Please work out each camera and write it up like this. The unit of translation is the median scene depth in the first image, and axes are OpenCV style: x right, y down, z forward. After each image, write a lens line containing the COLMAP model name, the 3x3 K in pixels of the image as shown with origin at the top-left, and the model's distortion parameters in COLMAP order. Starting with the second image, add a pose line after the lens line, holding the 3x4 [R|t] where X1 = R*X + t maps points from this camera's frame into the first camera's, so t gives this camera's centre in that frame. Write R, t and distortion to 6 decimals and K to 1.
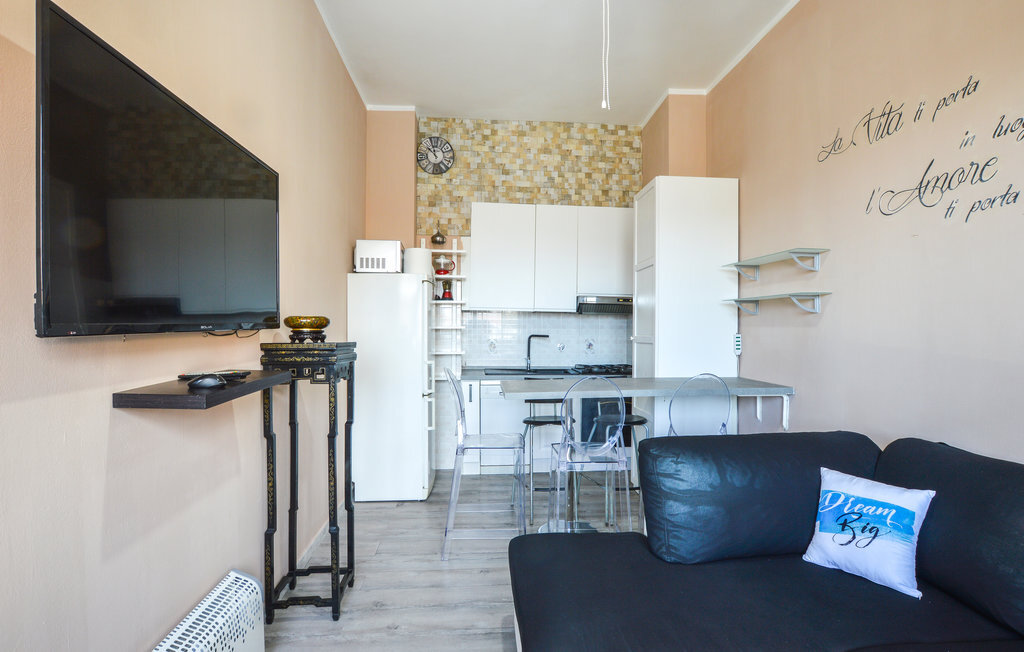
lens RADIAL K [[477.3, 0, 518.7], [0, 477.3, 316.5], [0, 0, 1]] dist [-0.006295, -0.000390]
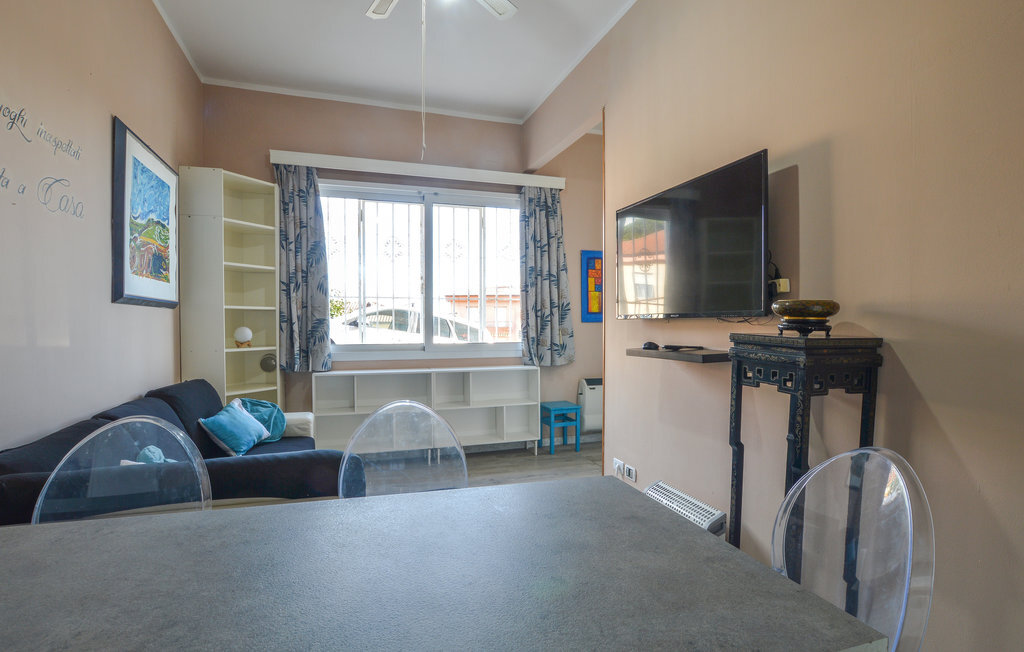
lens RADIAL K [[482.6, 0, 507.2], [0, 482.6, 314.9], [0, 0, 1]] dist [-0.031426, 0.004502]
pose [[-0.972995, -0.005368, -0.230764, 0.232132], [0.000472, 0.999681, -0.025245, 0.054045], [0.230826, -0.024672, -0.972682, 2.208591]]
